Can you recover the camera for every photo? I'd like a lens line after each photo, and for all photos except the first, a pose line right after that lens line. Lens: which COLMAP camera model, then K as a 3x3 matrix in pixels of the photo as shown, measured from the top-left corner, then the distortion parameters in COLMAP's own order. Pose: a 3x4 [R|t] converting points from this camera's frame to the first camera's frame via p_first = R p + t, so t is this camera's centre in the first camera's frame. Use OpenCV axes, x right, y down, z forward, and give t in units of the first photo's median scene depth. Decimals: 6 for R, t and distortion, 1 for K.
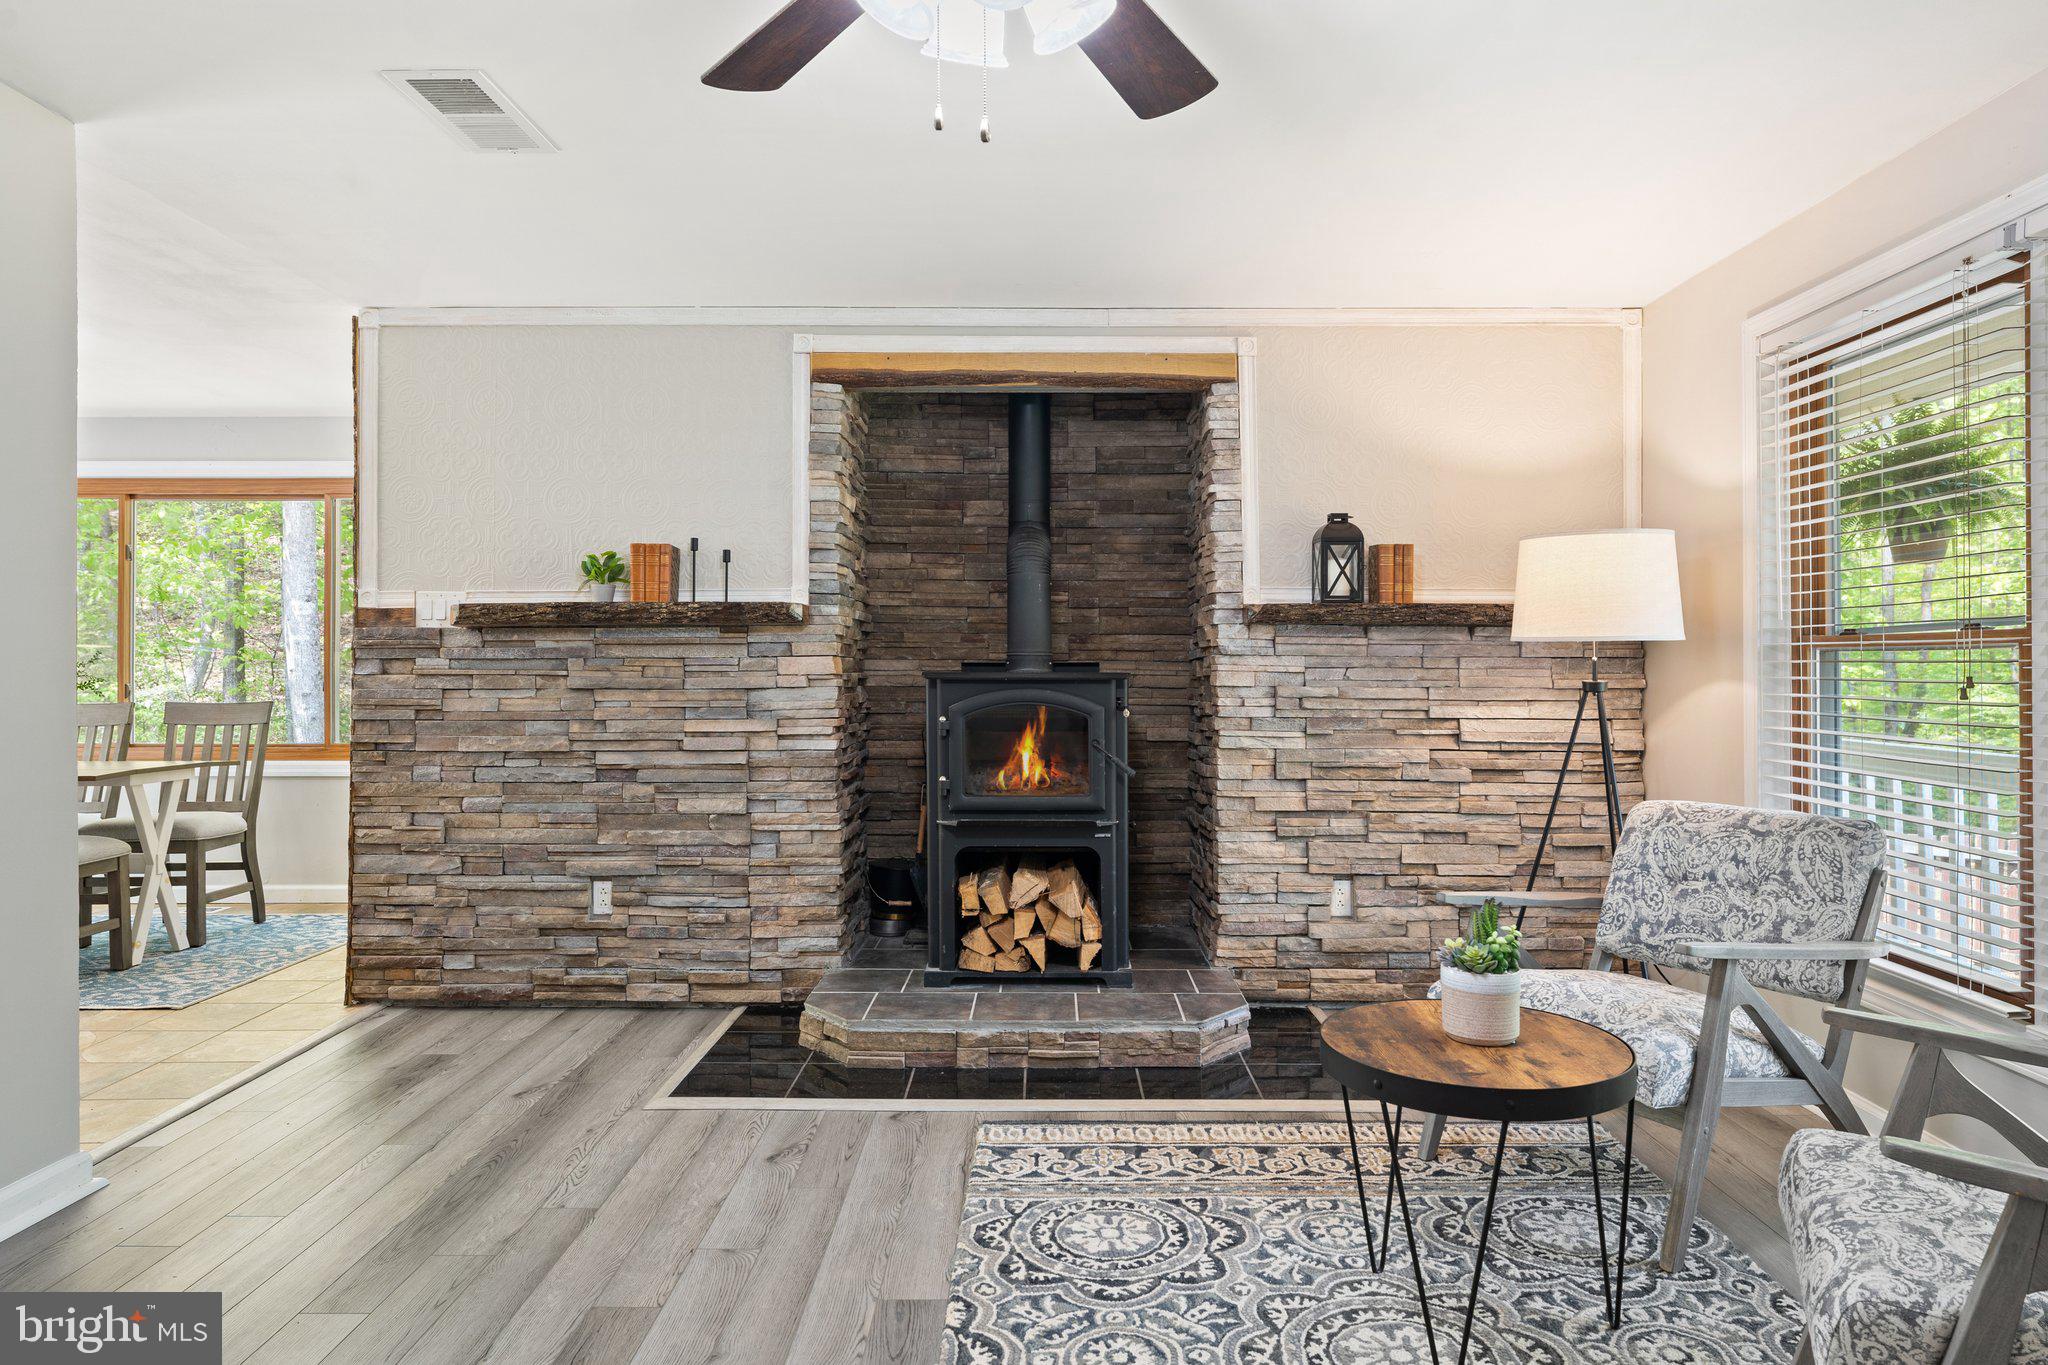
lens RADIAL K [[1268.4, 0, 1025.5], [0, 1268.4, 677.6], [0, 0, 1]] dist [-0.003936, 0.002339]
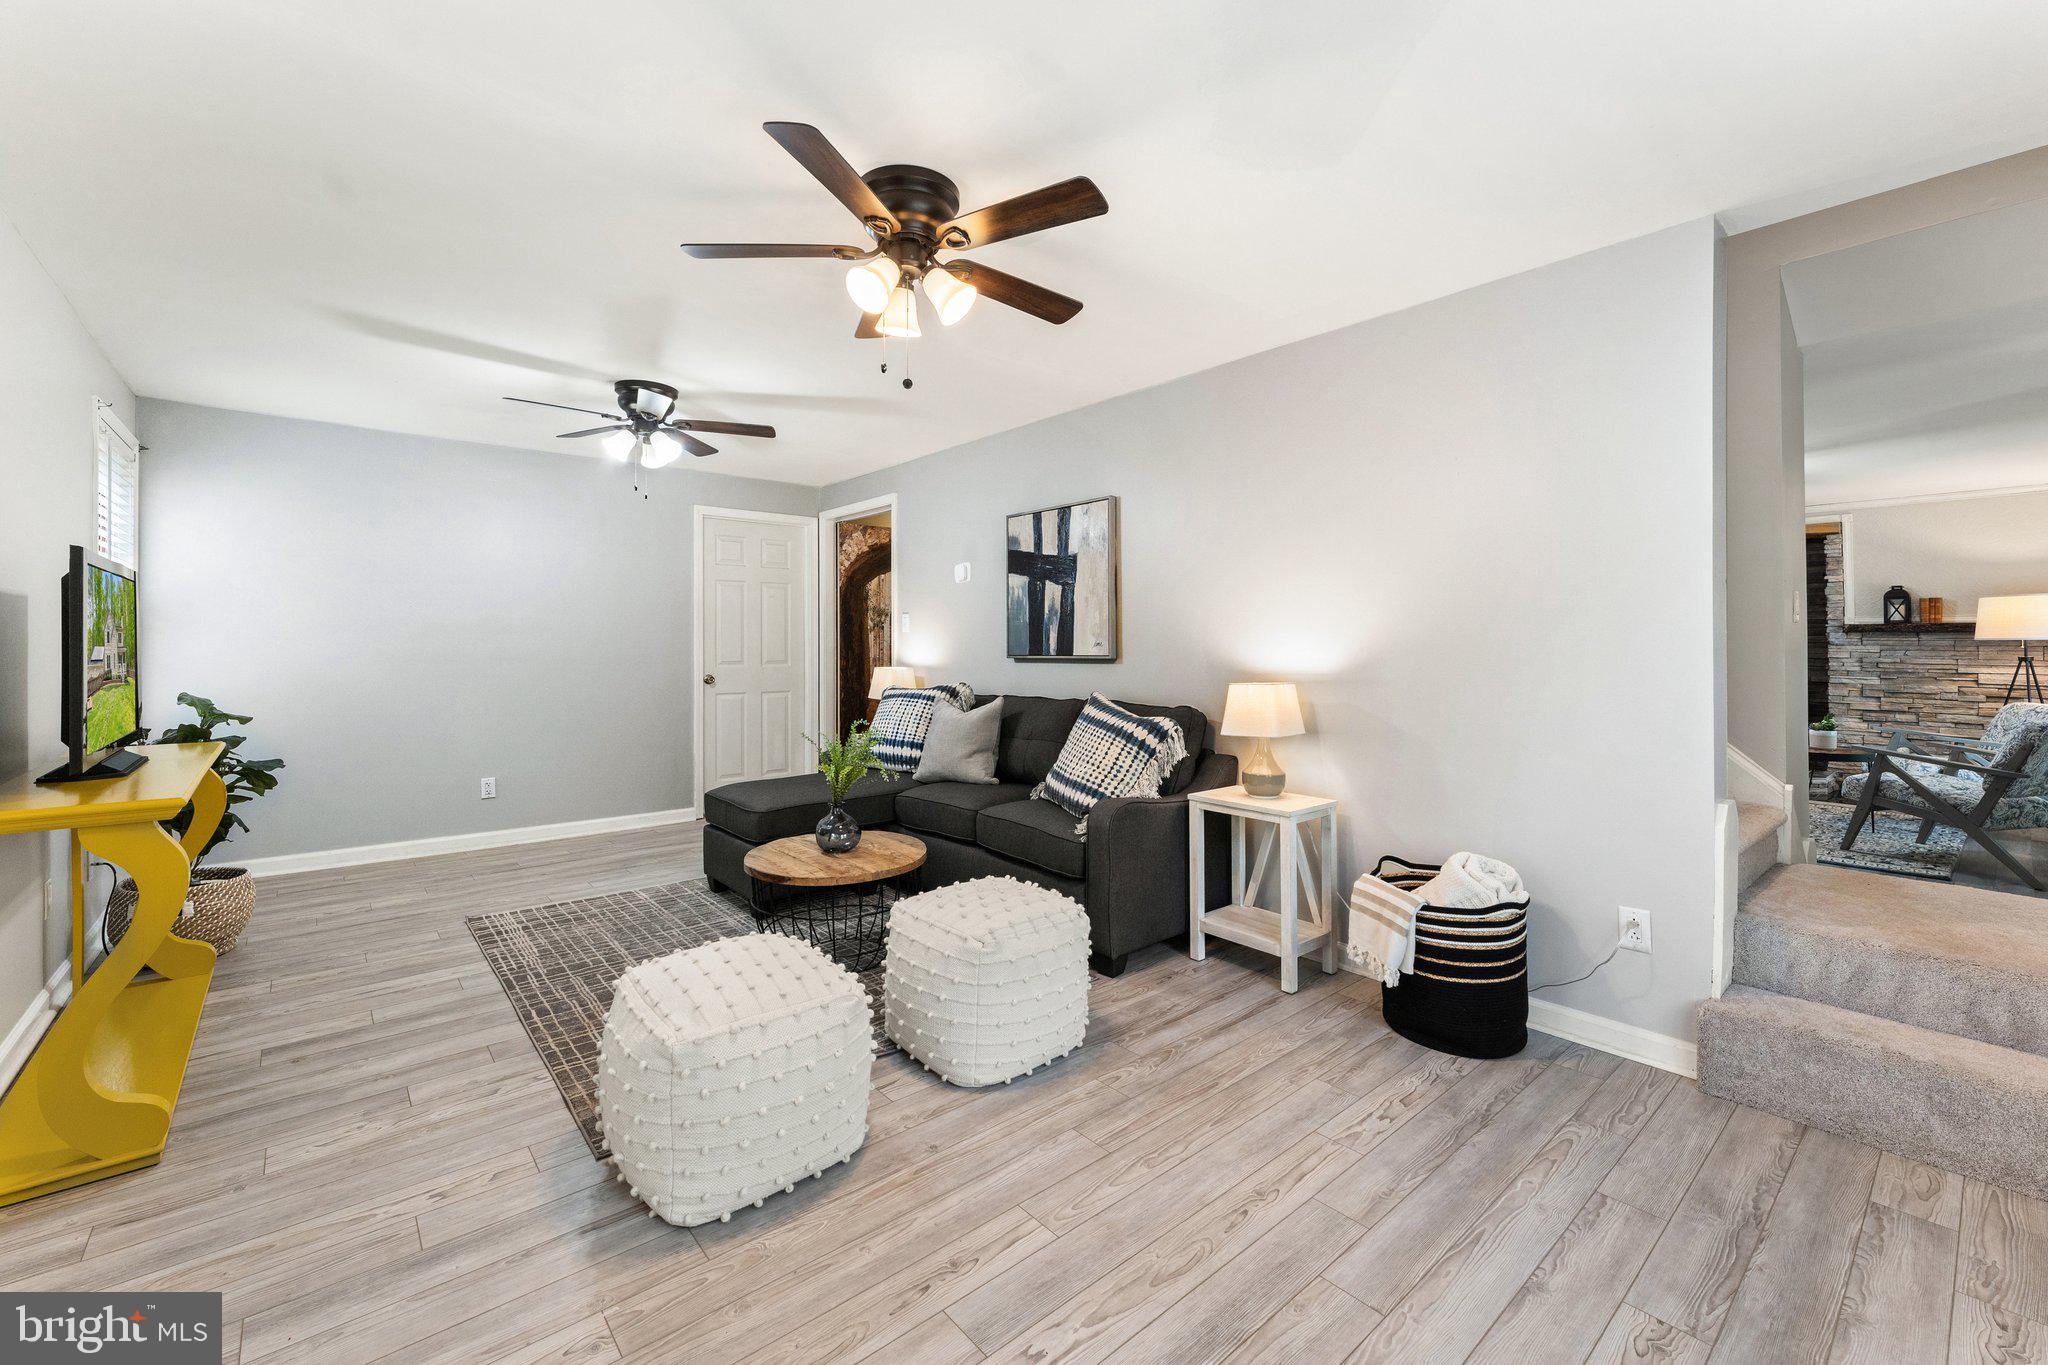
lens RADIAL K [[832.4, 0, 1018.3], [0, 832.4, 637.0], [0, 0, 1]] dist [-0.000248, -0.000583]
pose [[0.654211, -0.009715, -0.756250, 0.345494], [-0.006012, 0.999819, -0.018045, 0.004834], [0.756288, 0.016351, 0.654034, -1.259189]]
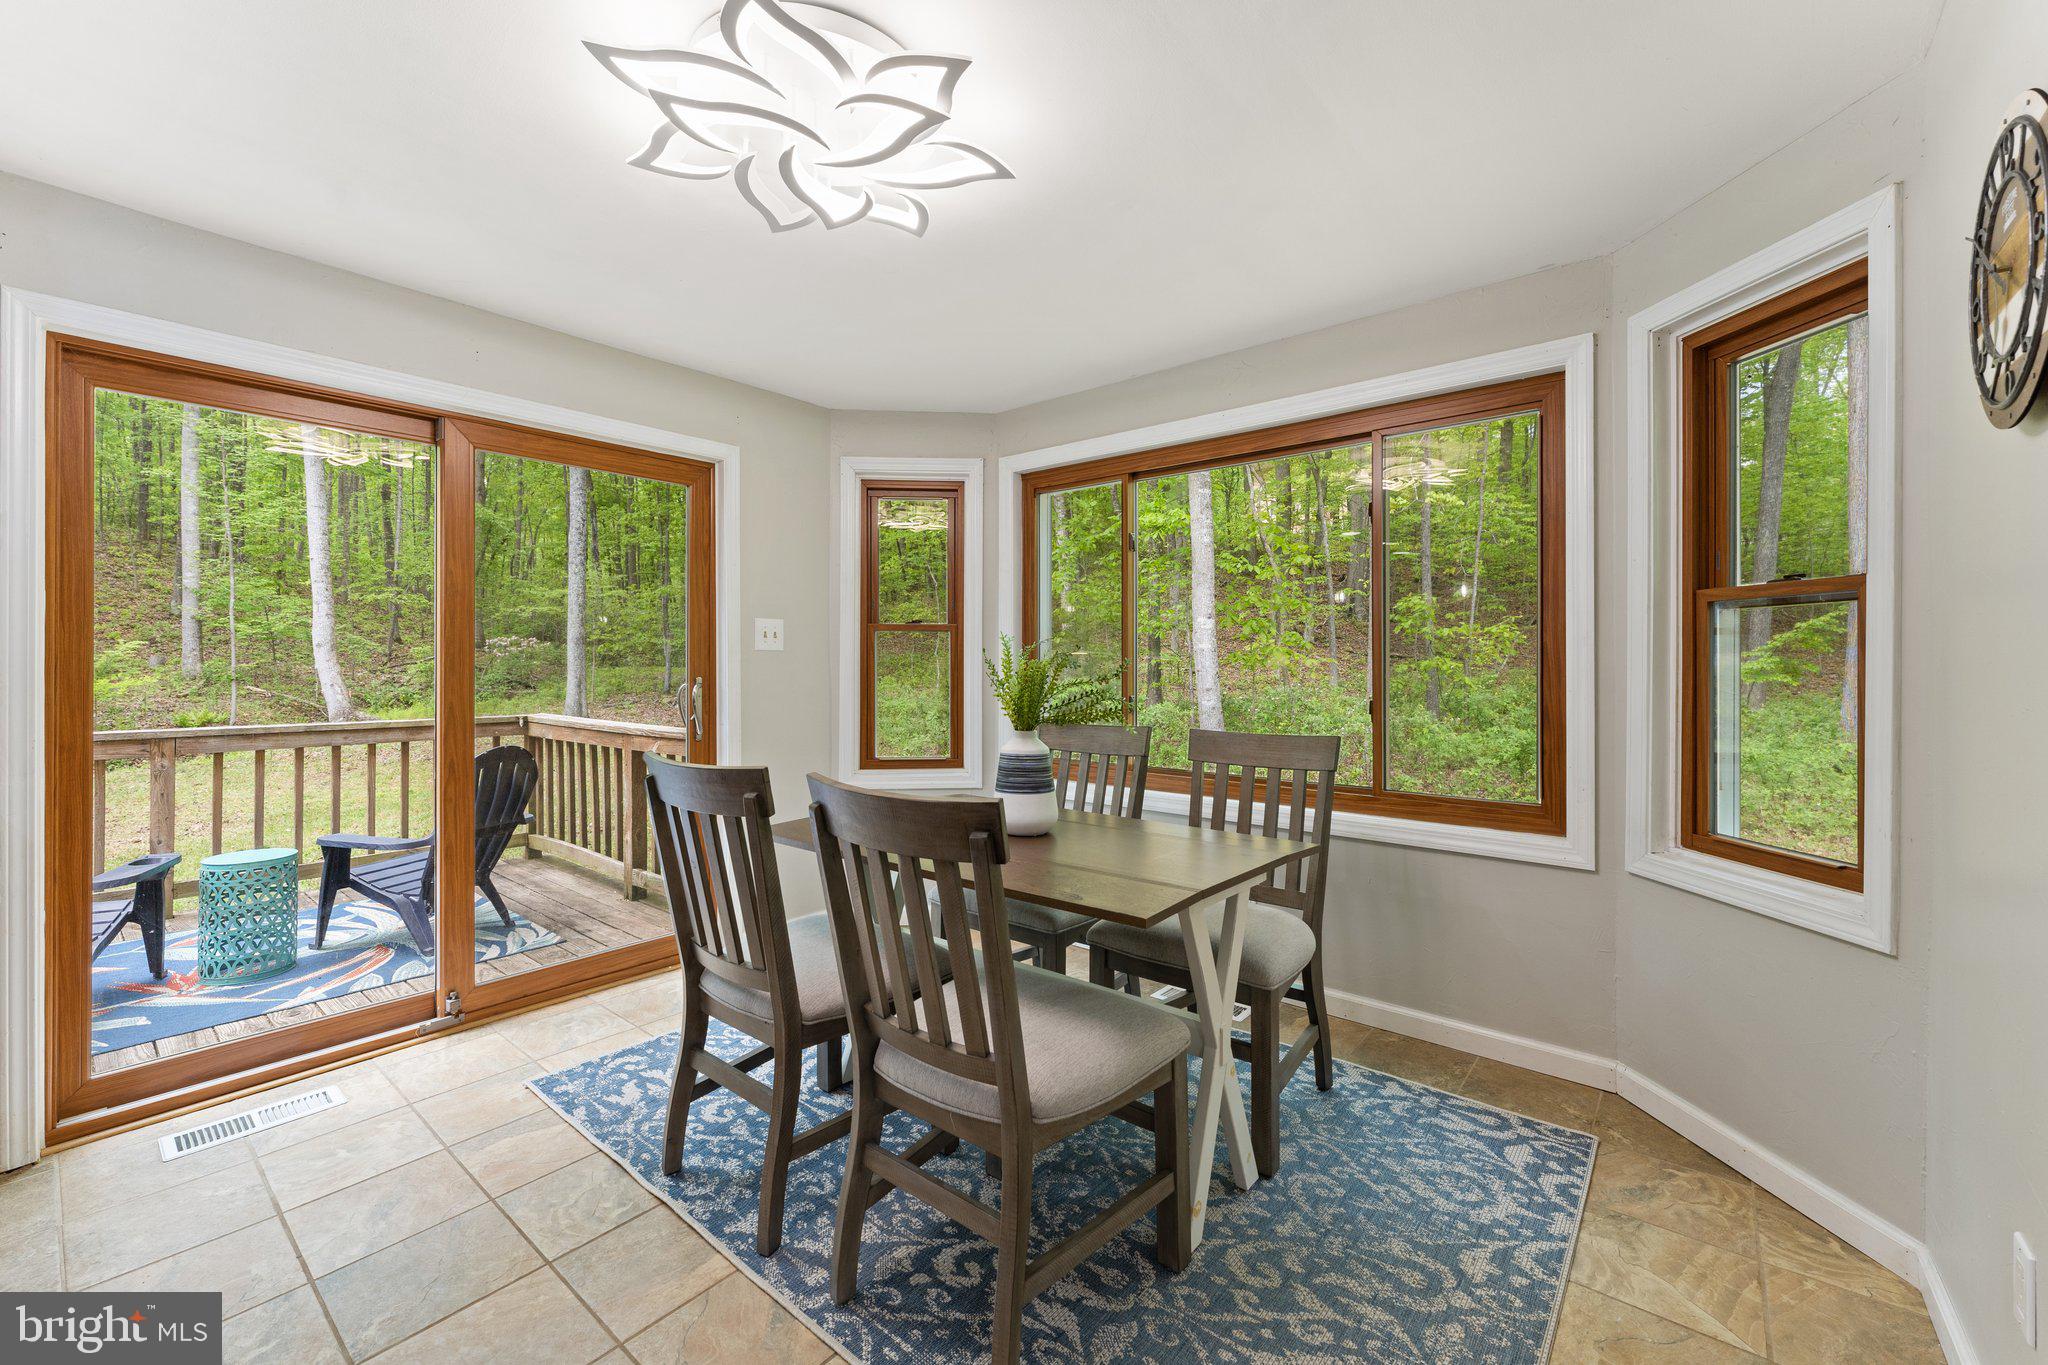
lens RADIAL K [[832.4, 0, 1018.0], [0, 832.4, 662.5], [0, 0, 1]] dist [-0.000248, -0.000583]
pose [[0.770310, -0.002358, -0.637665, -0.605867], [-0.004967, 0.999941, -0.009699, -0.017673], [0.637650, 0.010639, 0.770252, 0.769796]]
